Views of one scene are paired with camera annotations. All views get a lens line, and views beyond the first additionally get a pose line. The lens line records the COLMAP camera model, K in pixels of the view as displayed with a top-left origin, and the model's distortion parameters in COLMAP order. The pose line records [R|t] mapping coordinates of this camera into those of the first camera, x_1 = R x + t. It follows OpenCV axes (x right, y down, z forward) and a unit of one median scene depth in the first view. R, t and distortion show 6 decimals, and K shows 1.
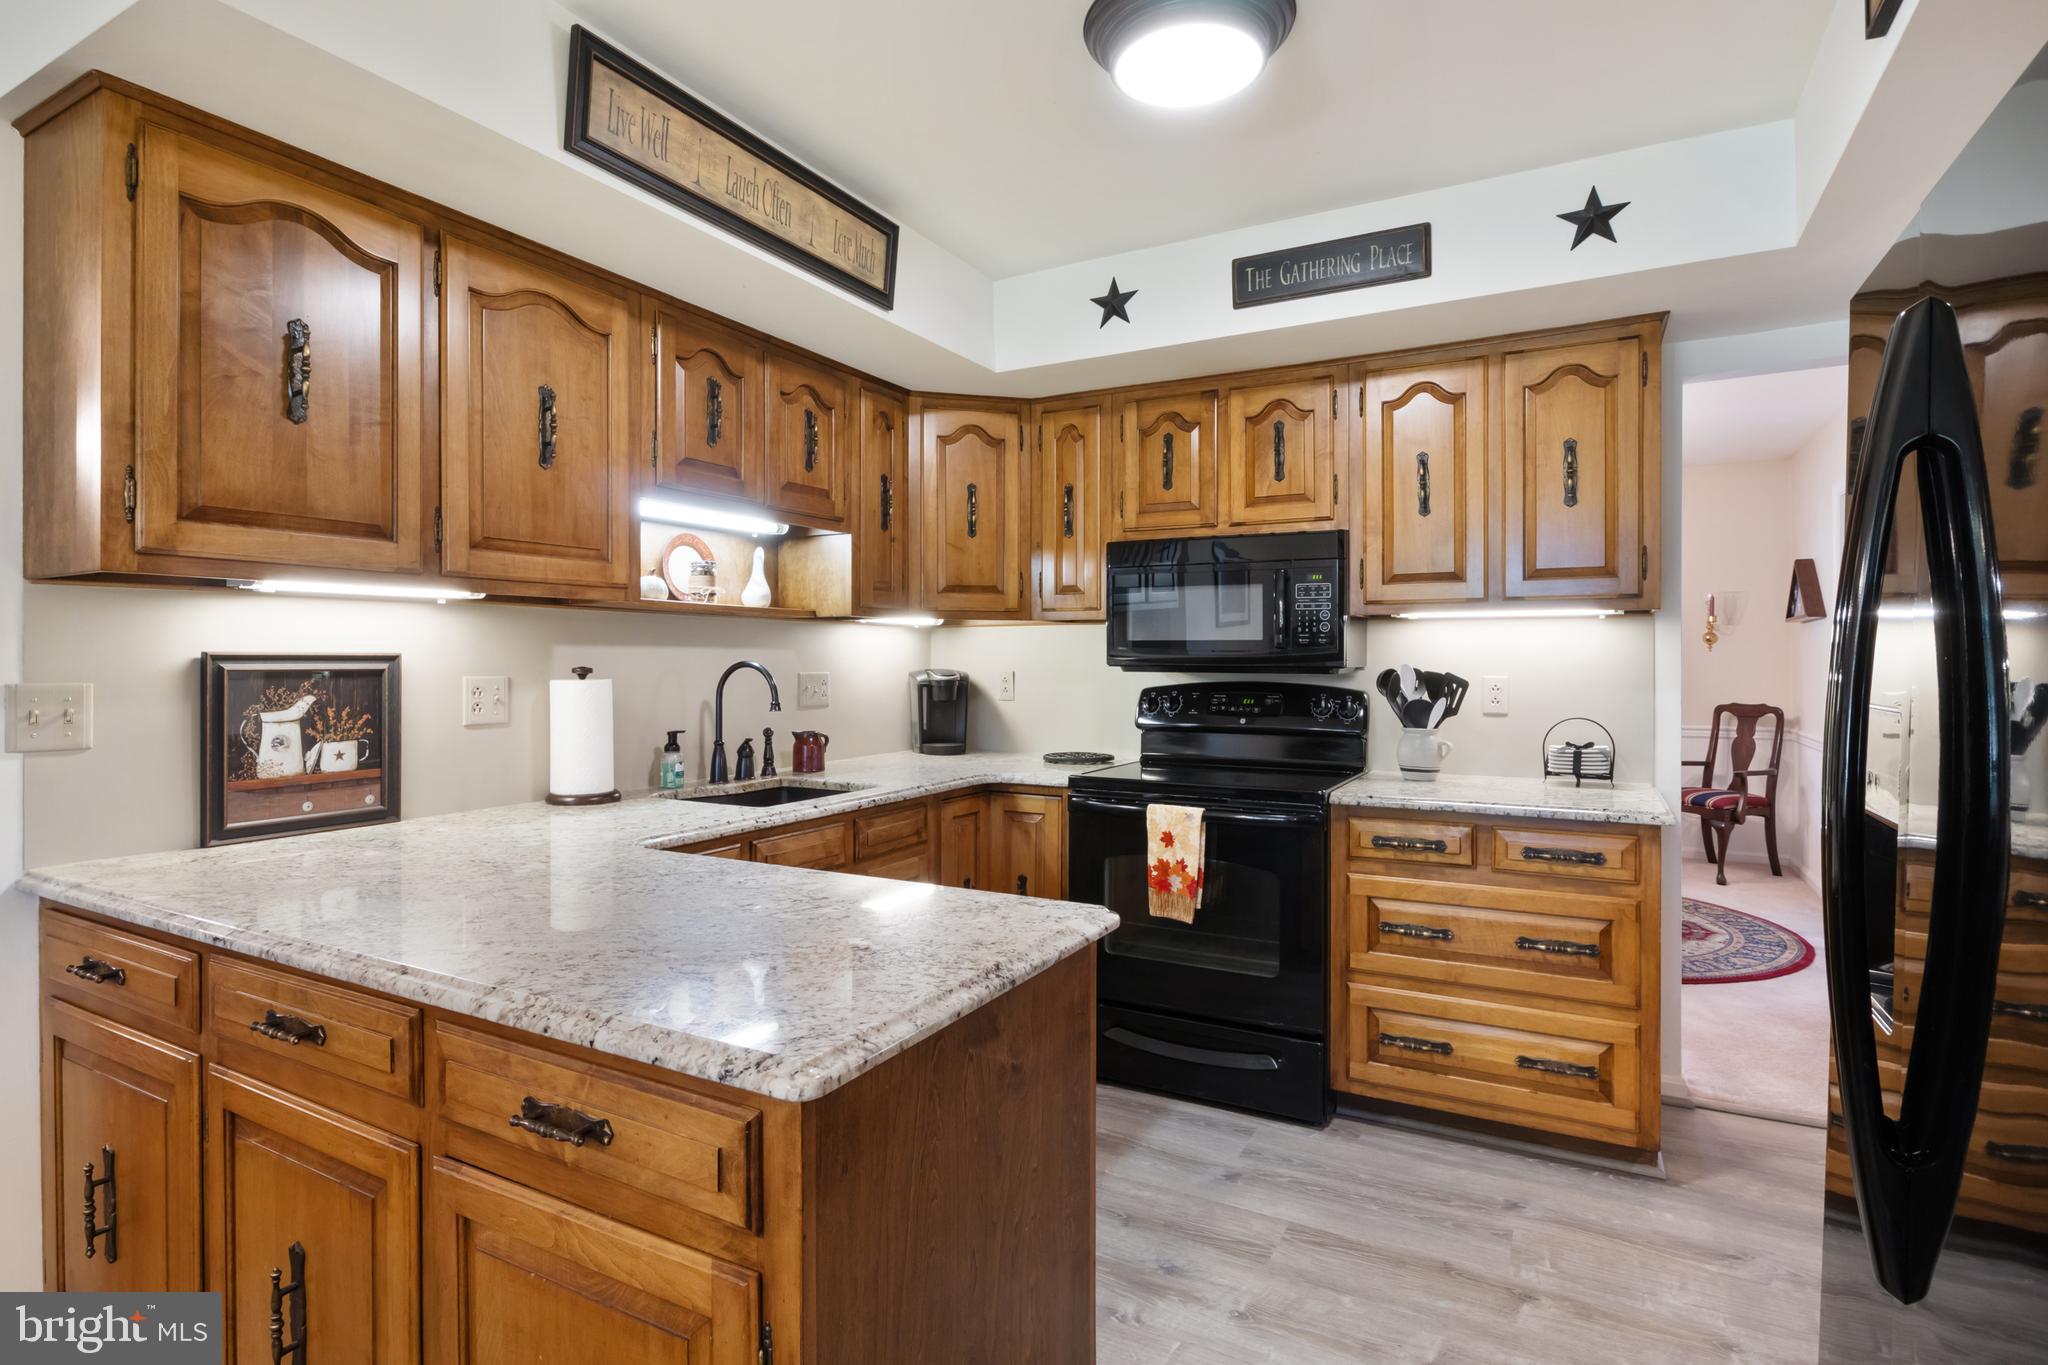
lens RADIAL K [[1033.3, 0, 1017.2], [0, 1033.3, 666.9], [0, 0, 1]] dist [-0.004412, -0.003290]
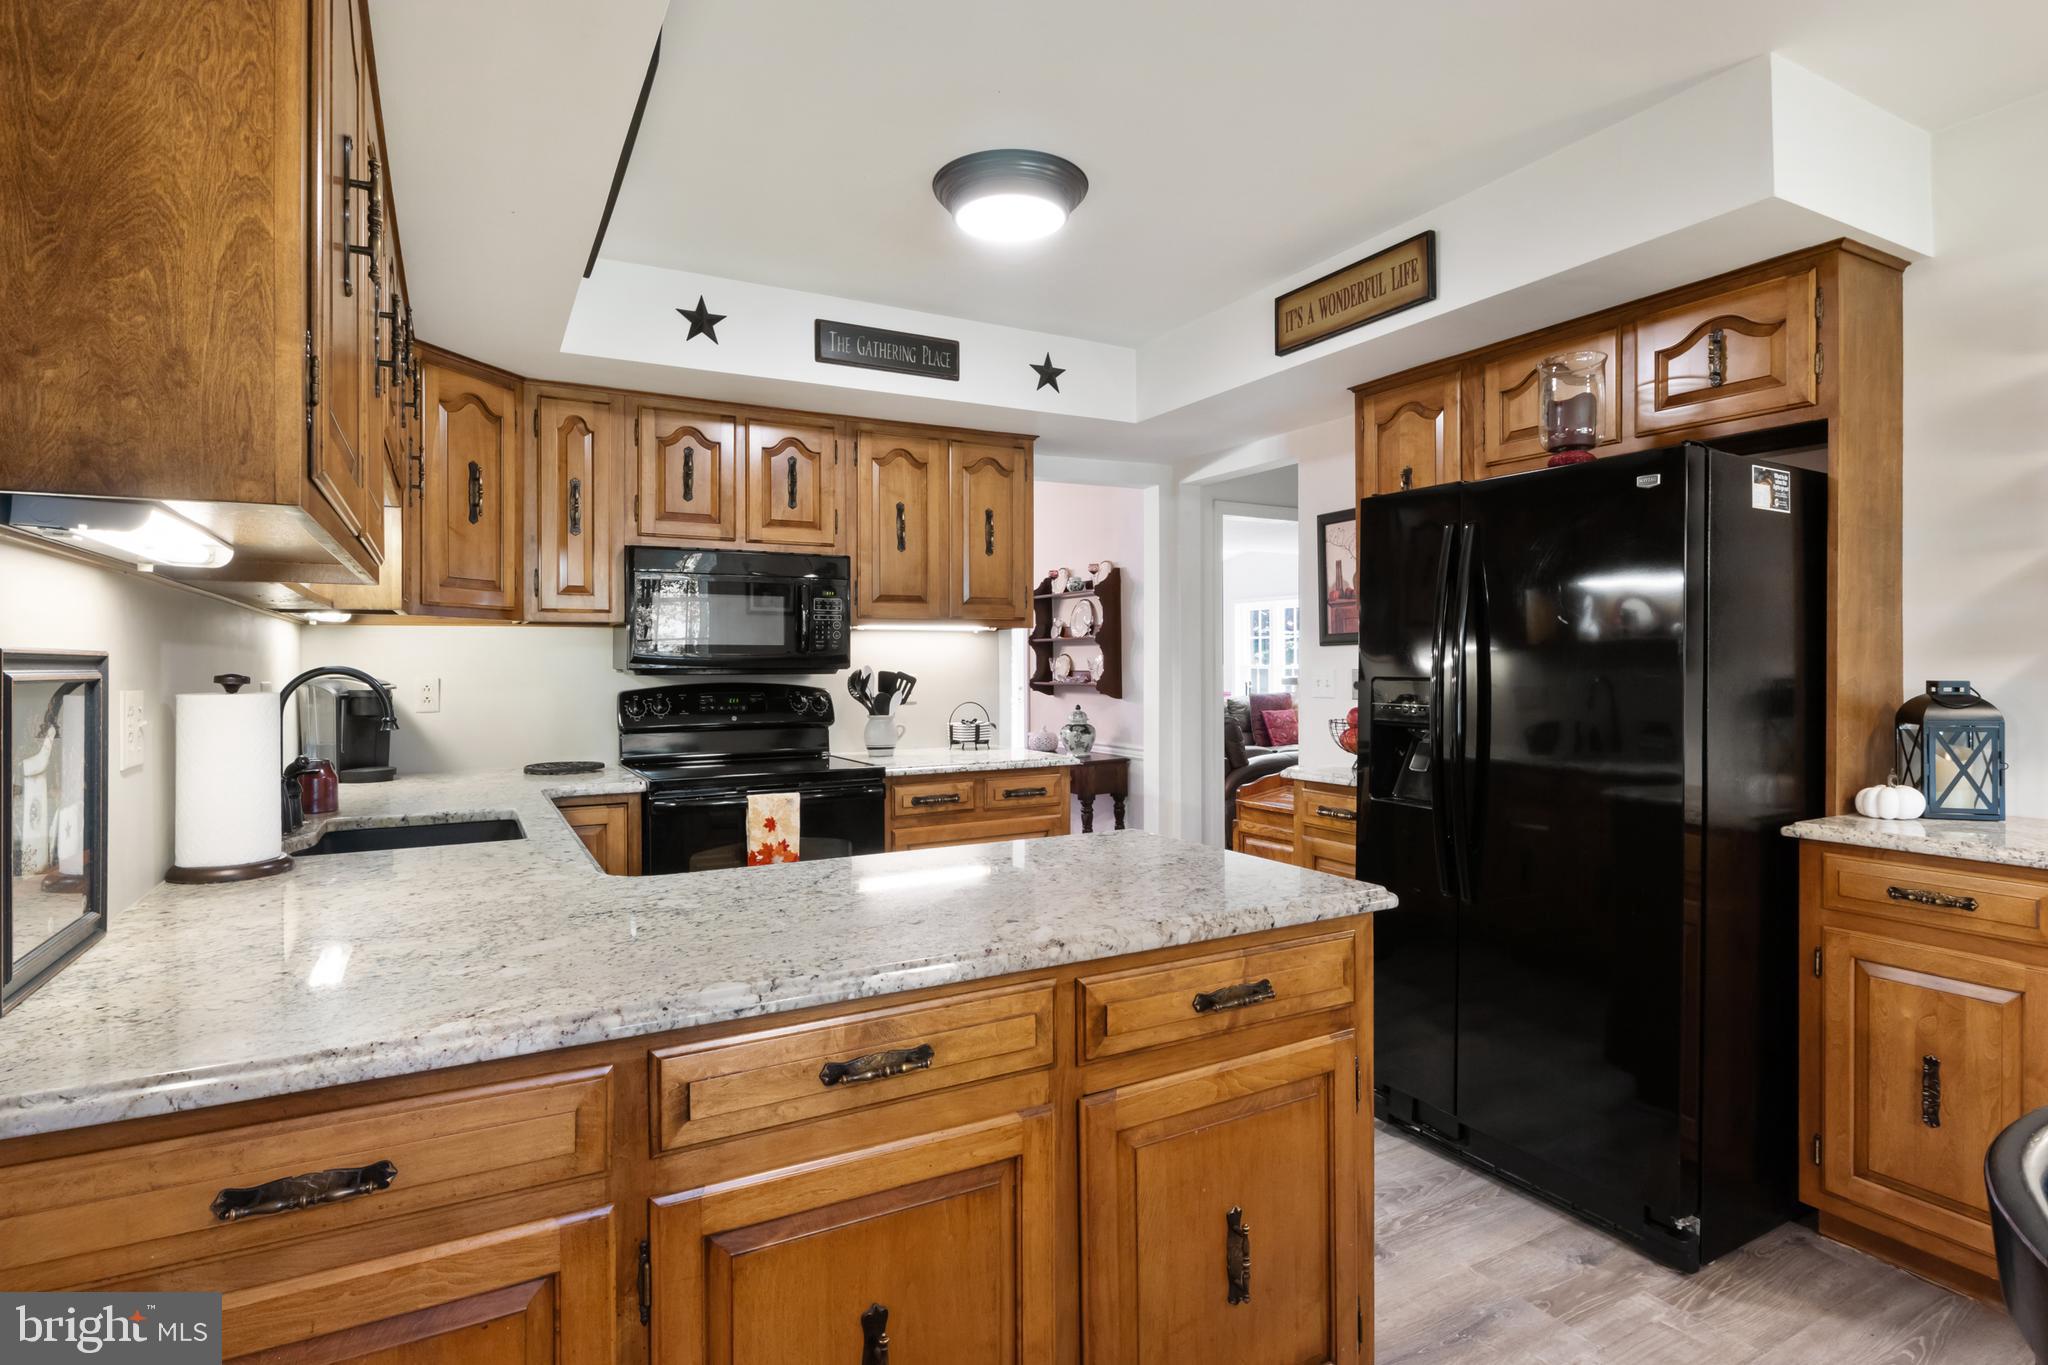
lens RADIAL K [[1033.3, 0, 1002.7], [0, 1033.3, 669.7], [0, 0, 1]] dist [-0.004412, -0.003290]
pose [[0.541412, -0.008670, 0.840713, -0.713645], [0.011618, 0.999929, 0.002831, 0.000850], [-0.840677, 0.008235, 0.541474, 0.209990]]
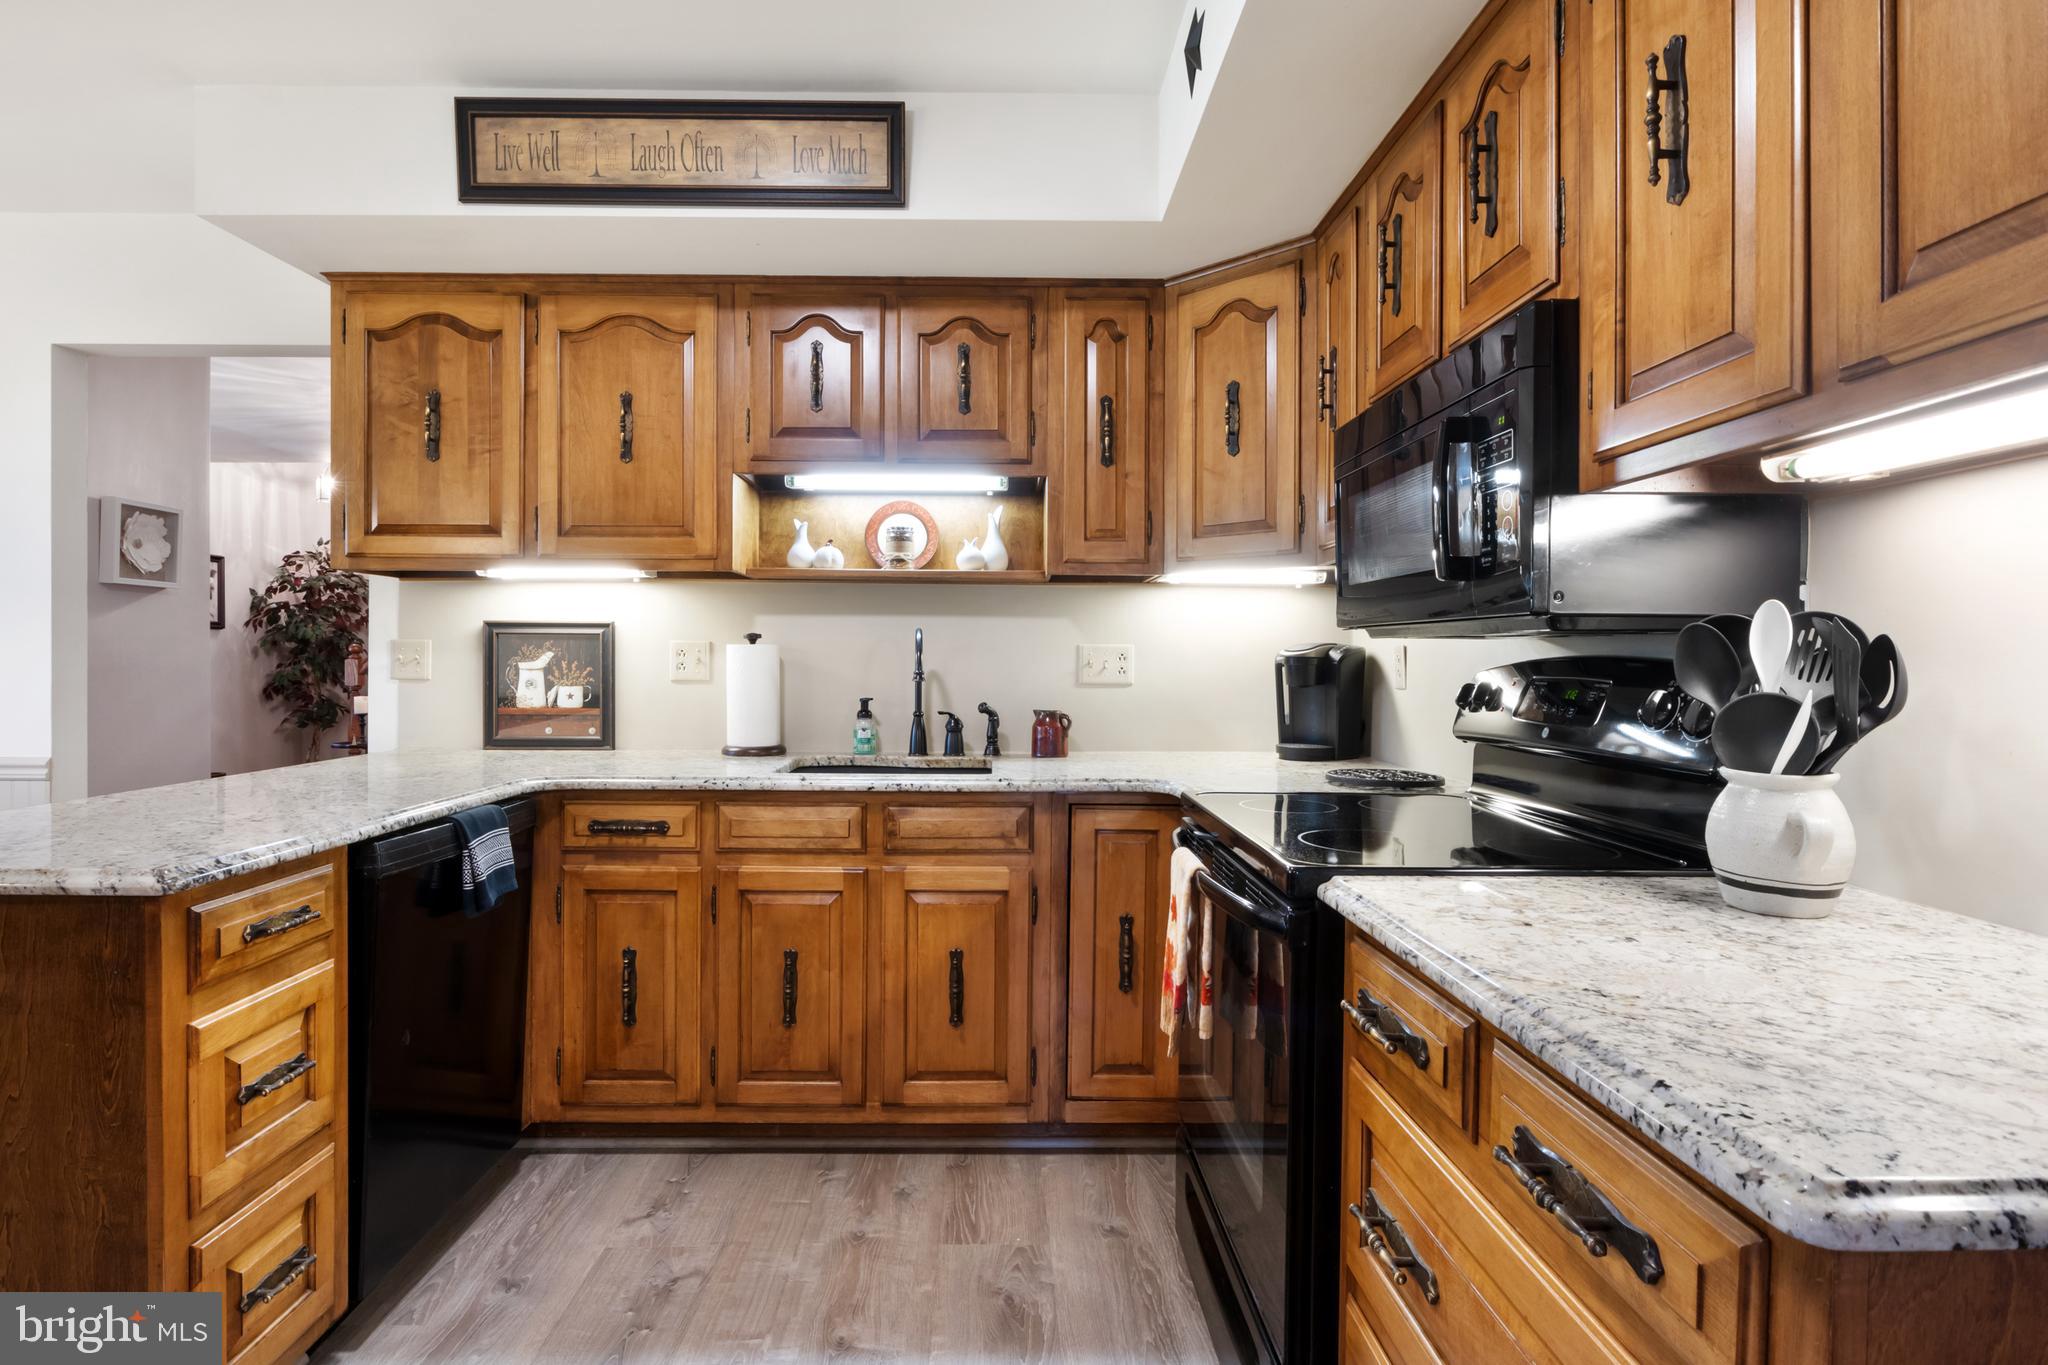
lens RADIAL K [[1033.3, 0, 1021.0], [0, 1033.3, 665.4], [0, 0, 1]] dist [-0.004412, -0.003290]
pose [[0.497163, 0.011843, -0.867576, 0.683837], [-0.012026, 0.999905, 0.006758, 0.023498], [0.867574, 0.007073, 0.497258, 0.689027]]
